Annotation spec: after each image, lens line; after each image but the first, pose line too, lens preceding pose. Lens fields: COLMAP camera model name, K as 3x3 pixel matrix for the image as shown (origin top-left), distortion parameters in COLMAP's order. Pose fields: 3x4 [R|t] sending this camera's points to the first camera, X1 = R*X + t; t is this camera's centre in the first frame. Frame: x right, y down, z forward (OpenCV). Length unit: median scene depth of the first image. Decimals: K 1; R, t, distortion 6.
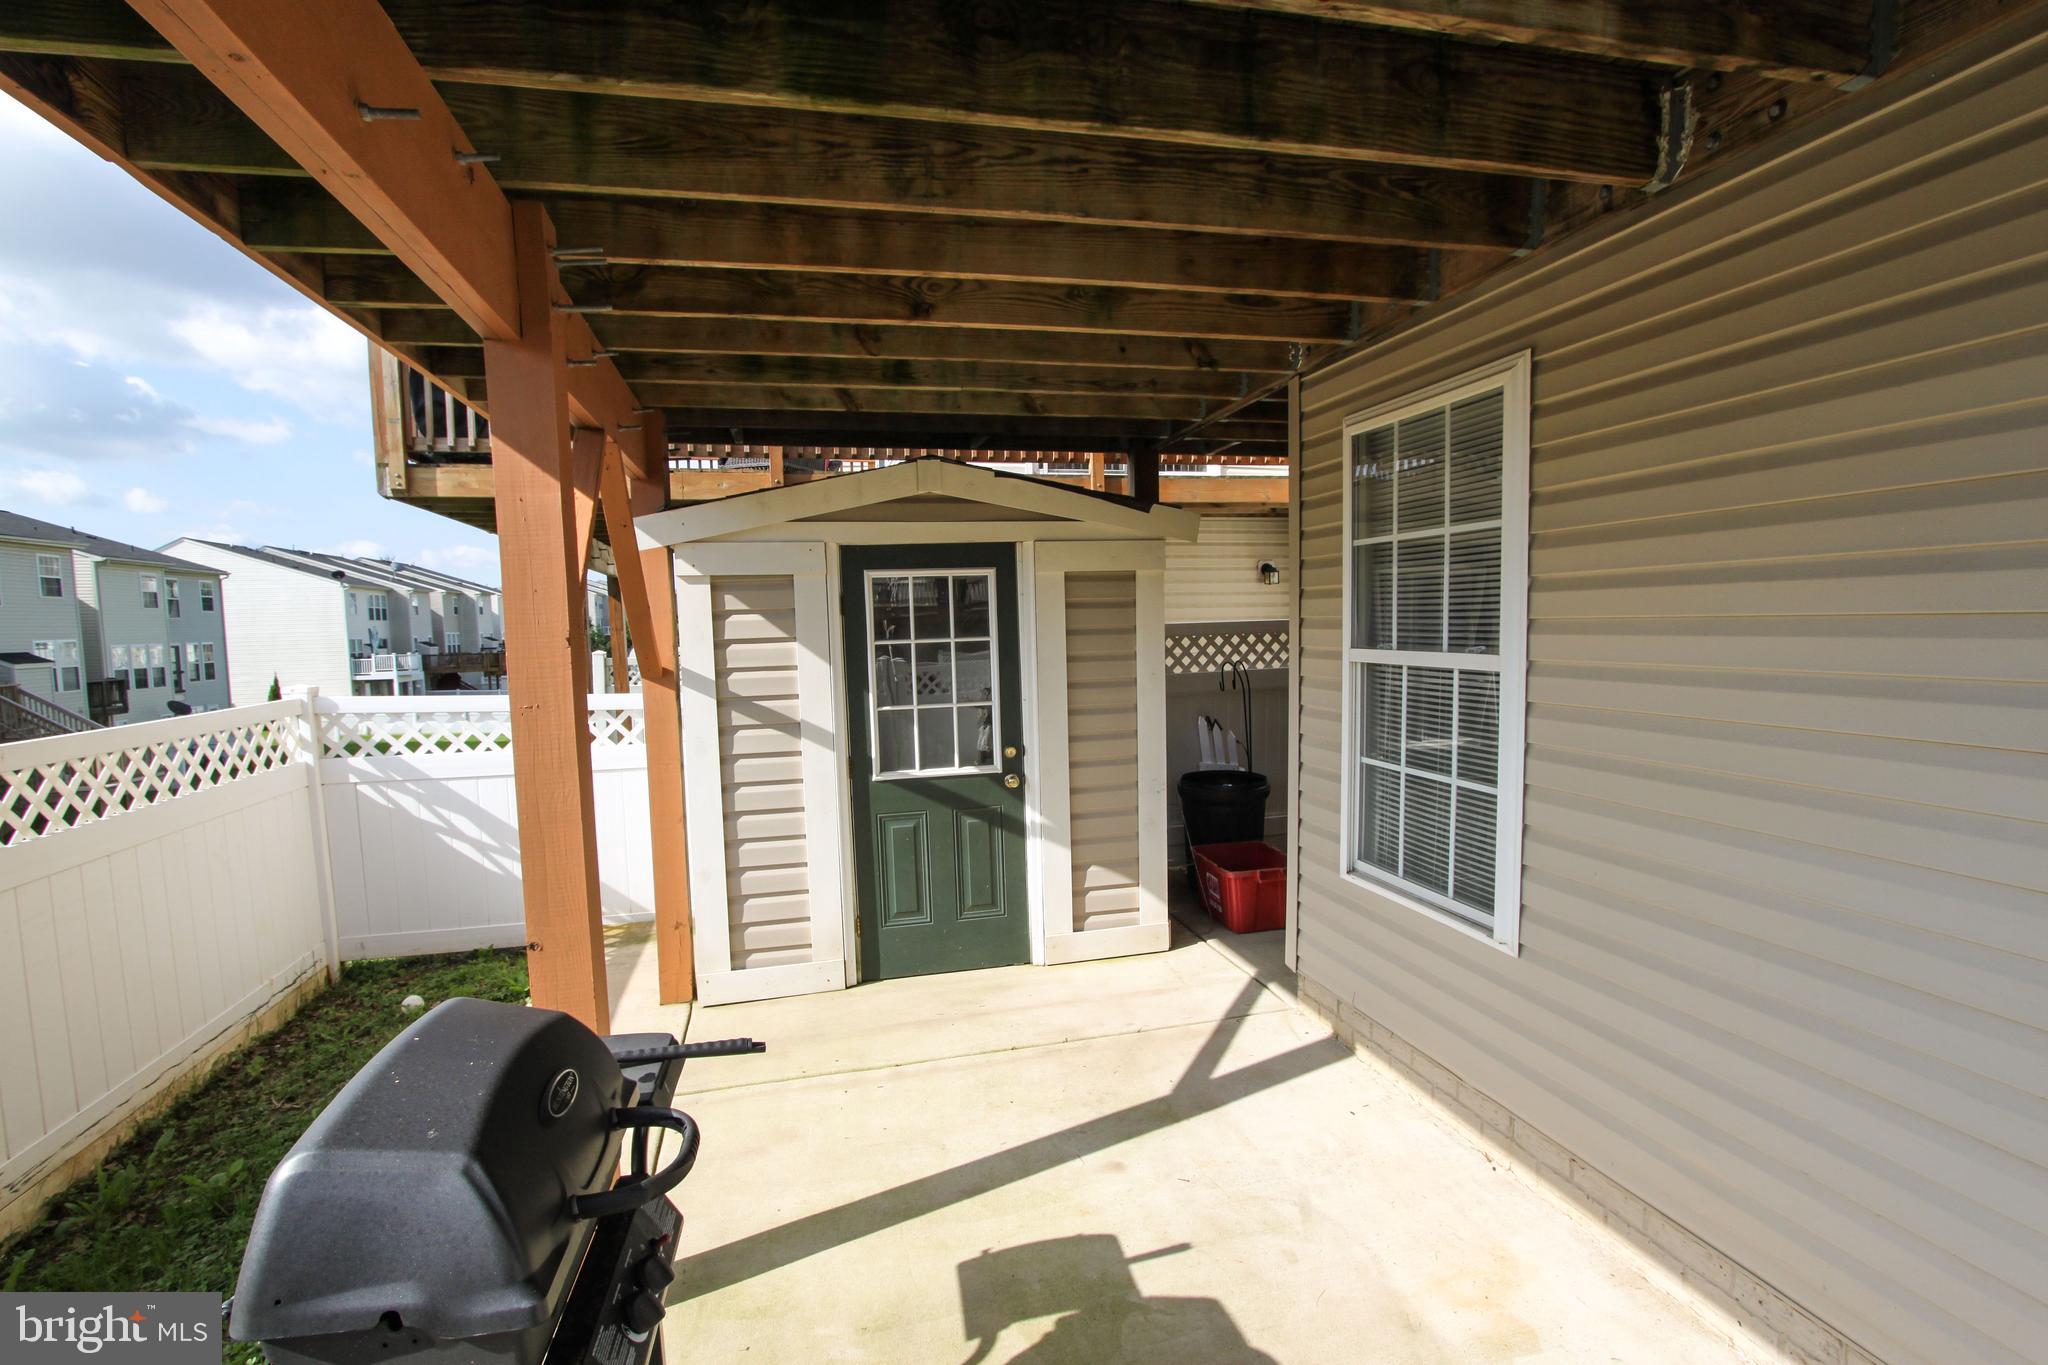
lens RADIAL K [[939.3, 0, 1021.9], [0, 939.3, 693.7], [0, 0, 1]] dist [-0.024253, -0.000847]
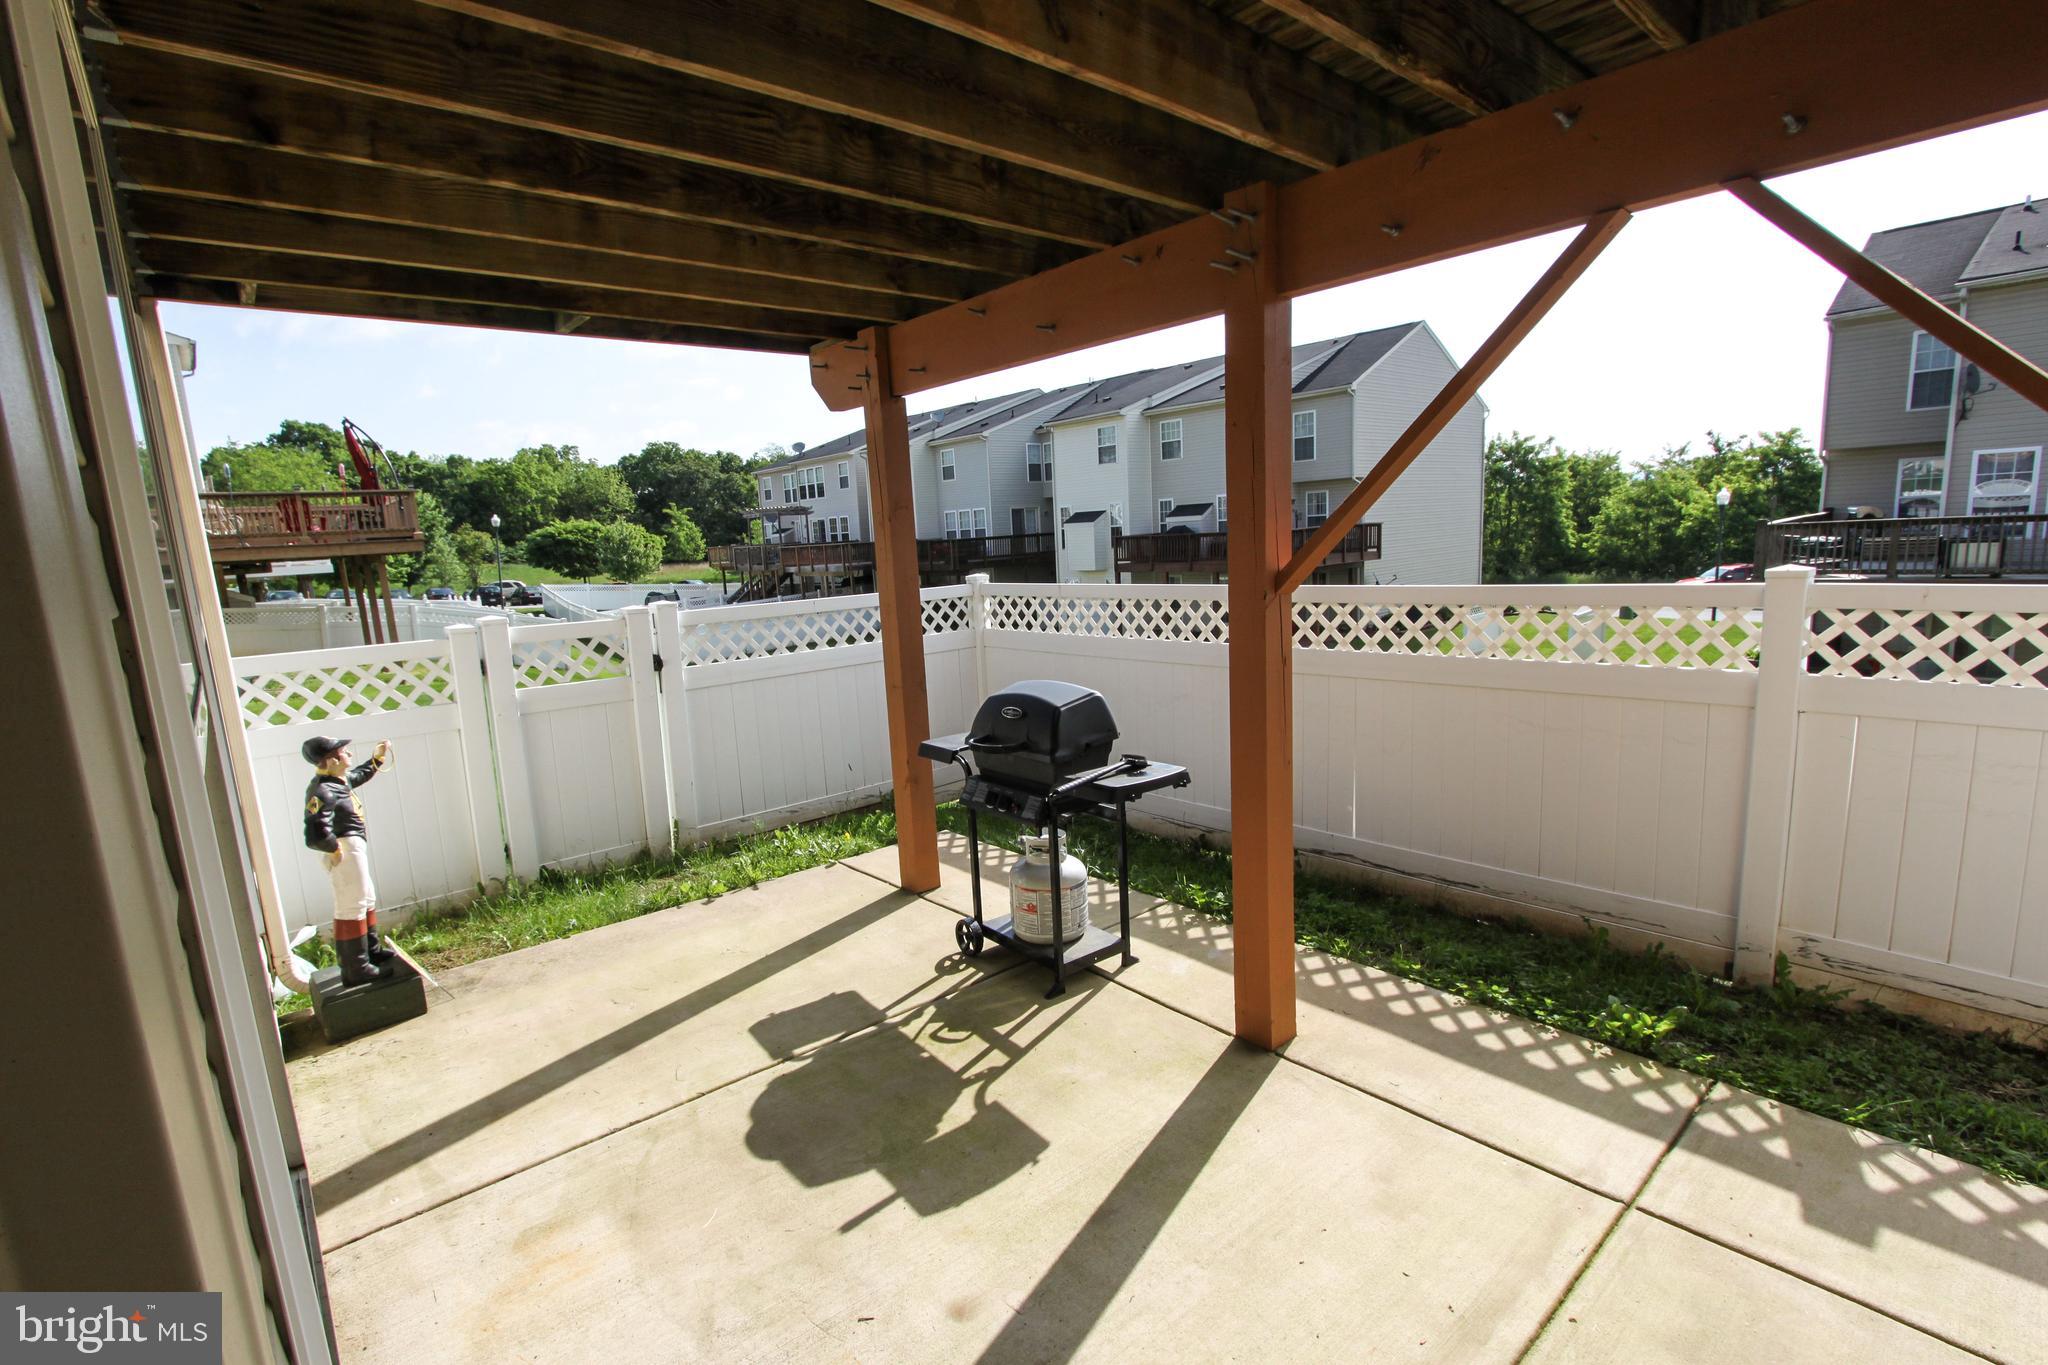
lens RADIAL K [[939.3, 0, 1021.9], [0, 939.3, 693.7], [0, 0, 1]] dist [-0.024253, -0.000847]
pose [[-0.883423, 0.147715, -0.444685, 0.369857], [0.035789, 0.967510, 0.250286, -0.163636], [0.467208, 0.205194, -0.860007, 1.844978]]
